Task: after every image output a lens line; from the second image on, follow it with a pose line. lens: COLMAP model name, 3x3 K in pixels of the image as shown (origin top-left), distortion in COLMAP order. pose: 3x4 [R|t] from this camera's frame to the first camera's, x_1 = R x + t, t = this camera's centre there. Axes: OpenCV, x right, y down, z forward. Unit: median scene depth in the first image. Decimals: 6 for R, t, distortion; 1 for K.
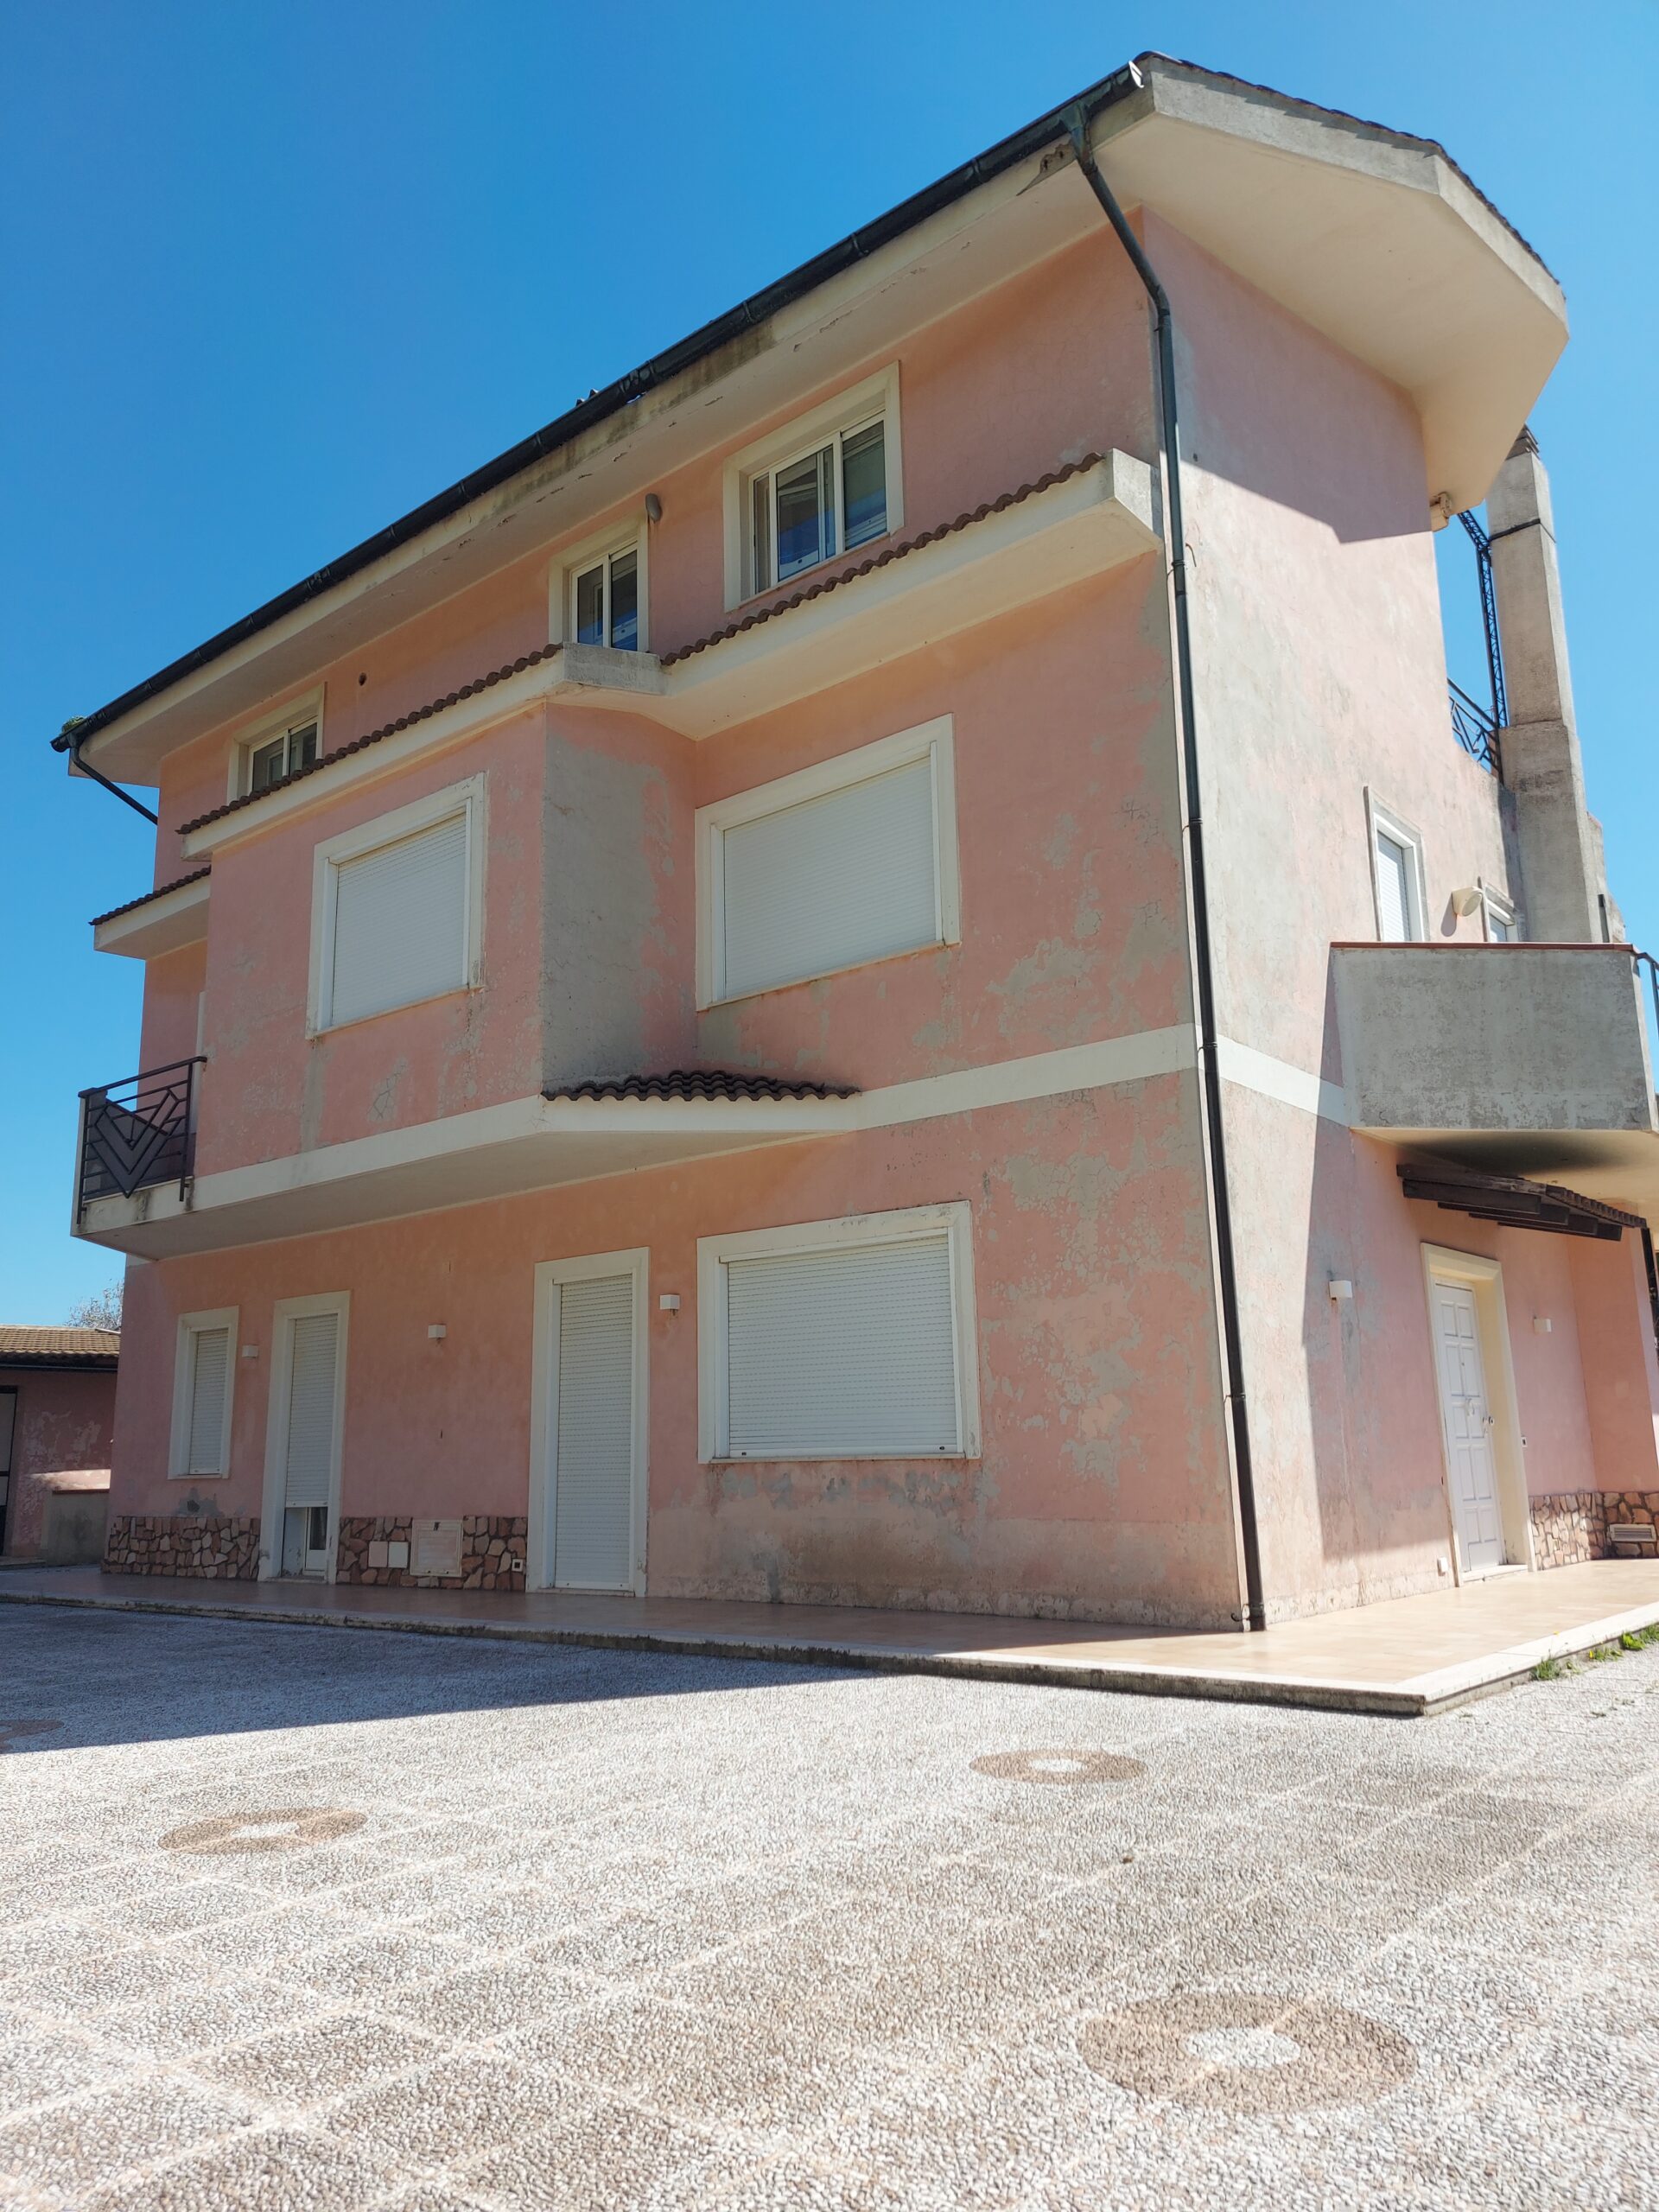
lens RADIAL K [[1583.8, 0, 824.5], [0, 1583.8, 1113.2], [0, 0, 1]] dist [0.057654, 0.000304]
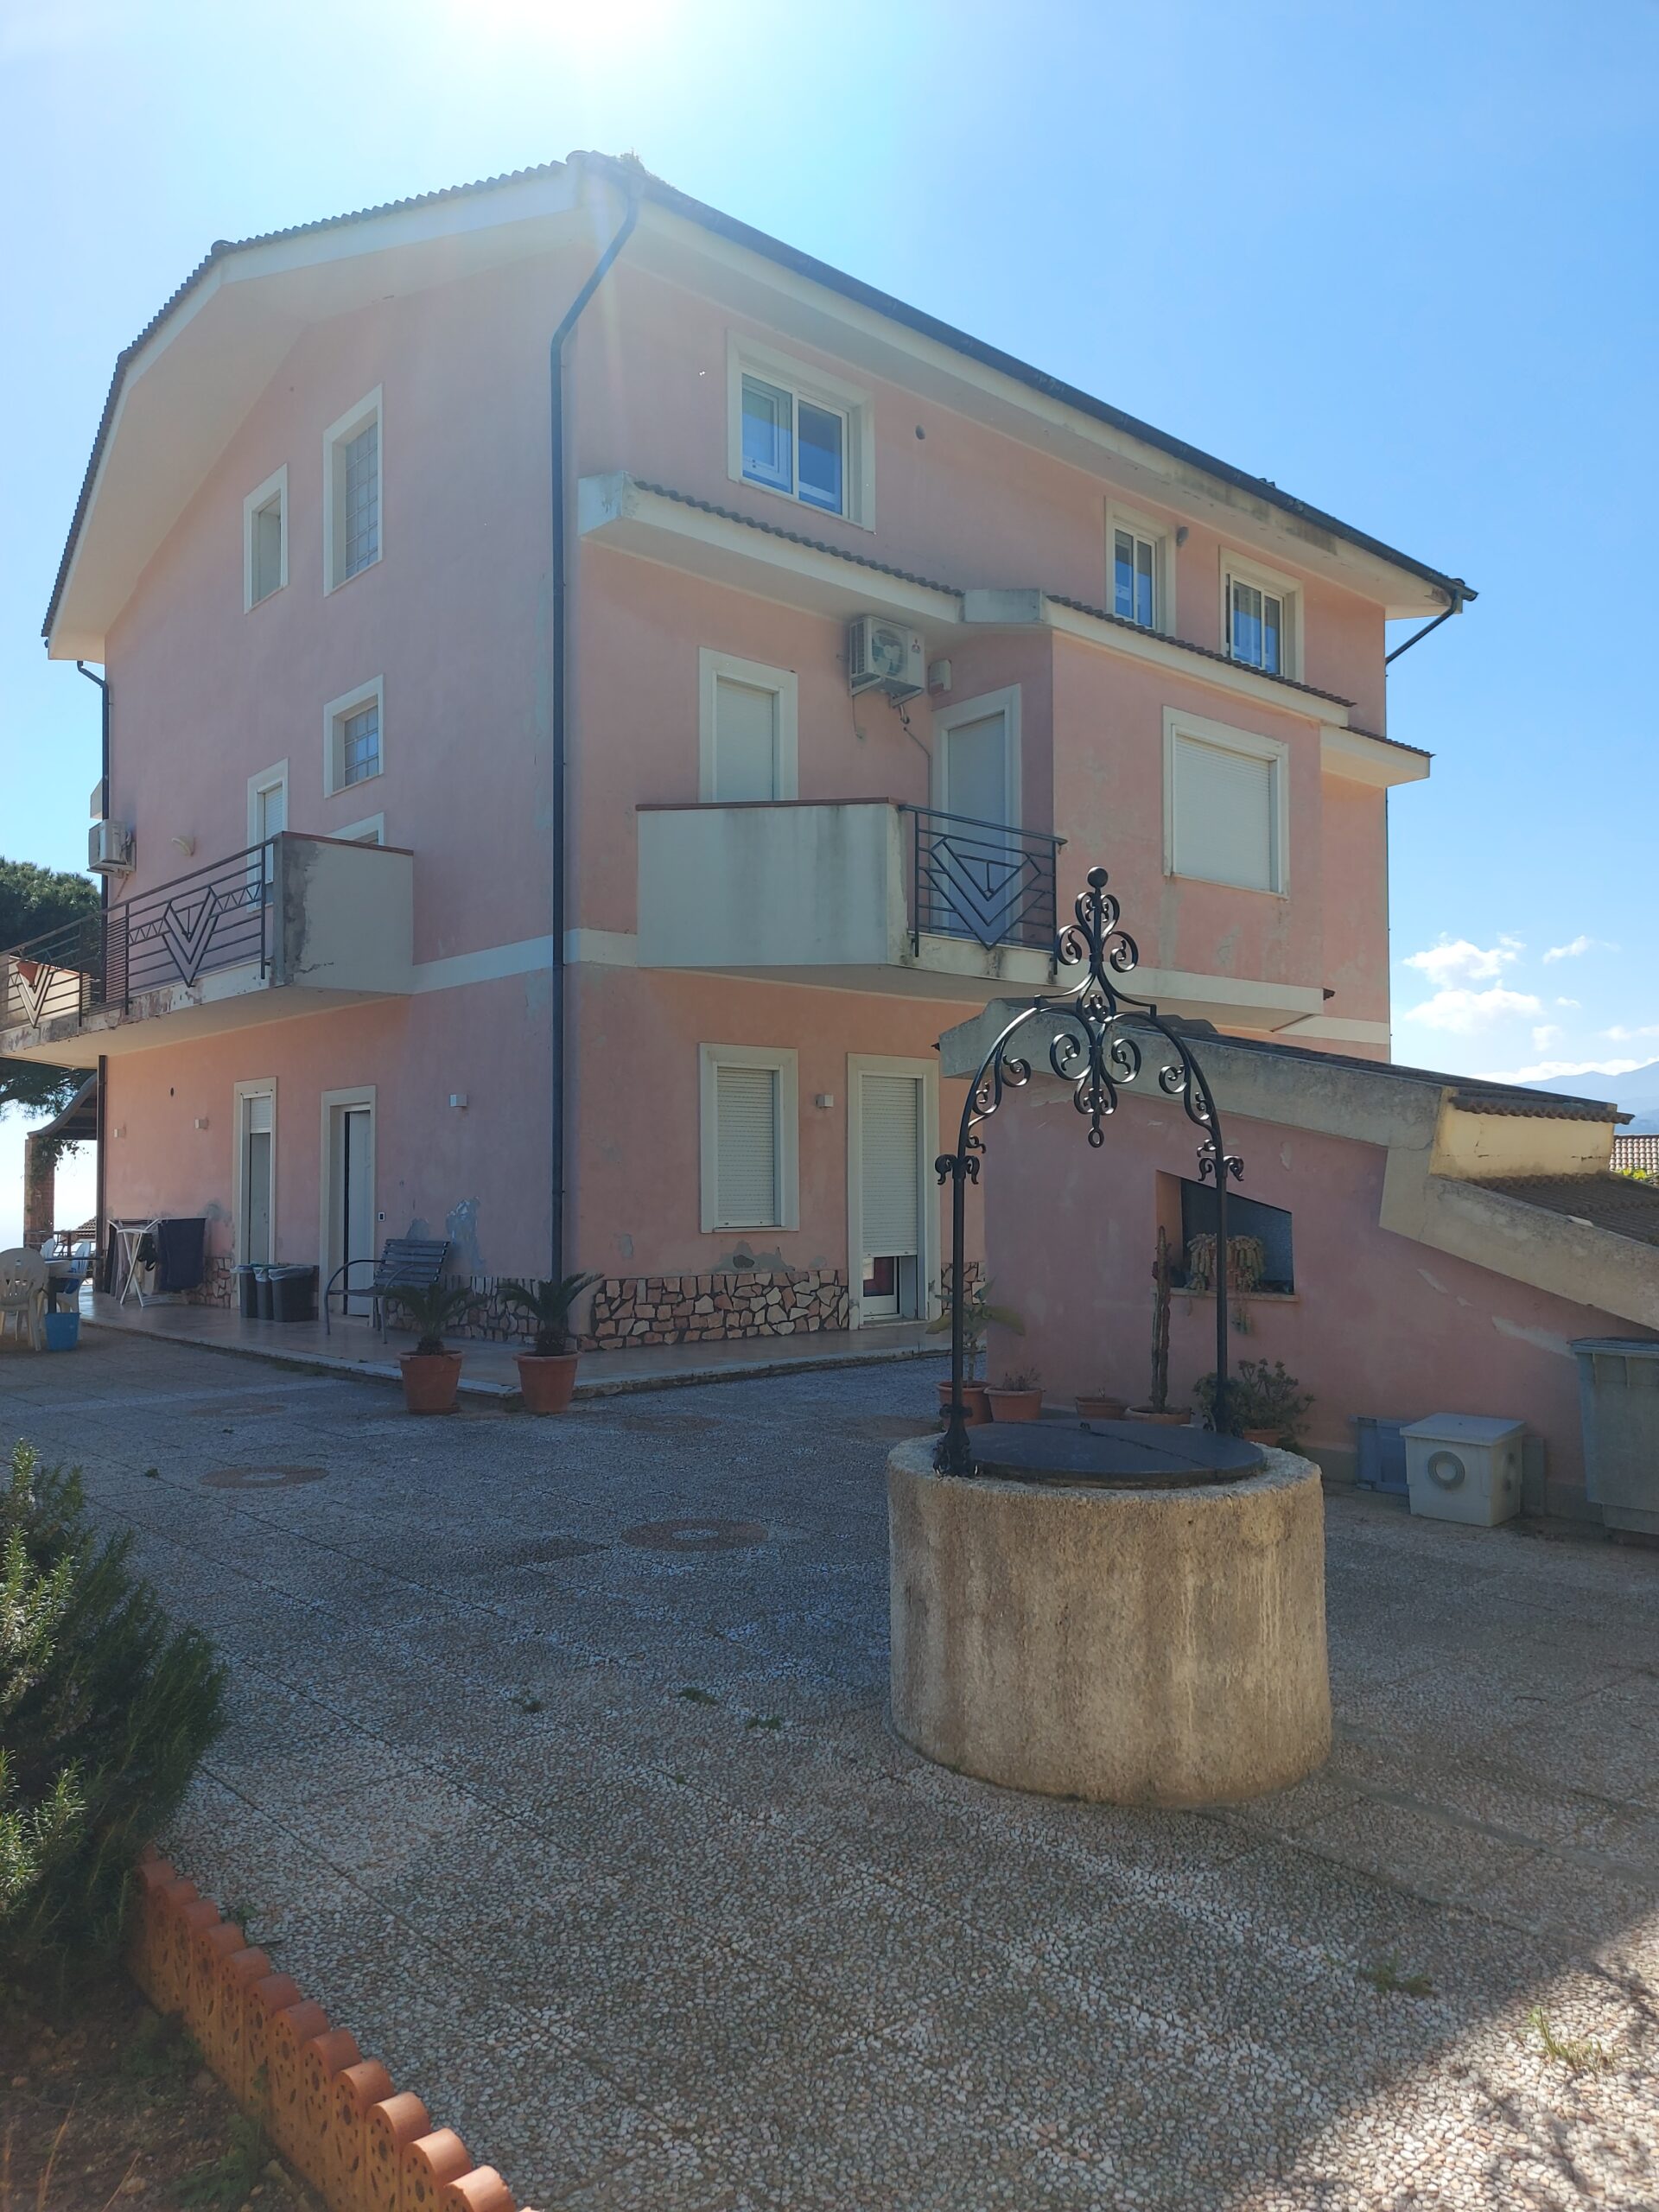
lens RADIAL K [[1583.8, 0, 824.1], [0, 1583.8, 1106.0], [0, 0, 1]] dist [0.057654, 0.000304]
pose [[0.155300, 0.064243, 0.985776, -1.318252], [-0.210532, 0.977111, -0.030511, 0.185176], [-0.965173, -0.202799, 0.165270, 0.863164]]
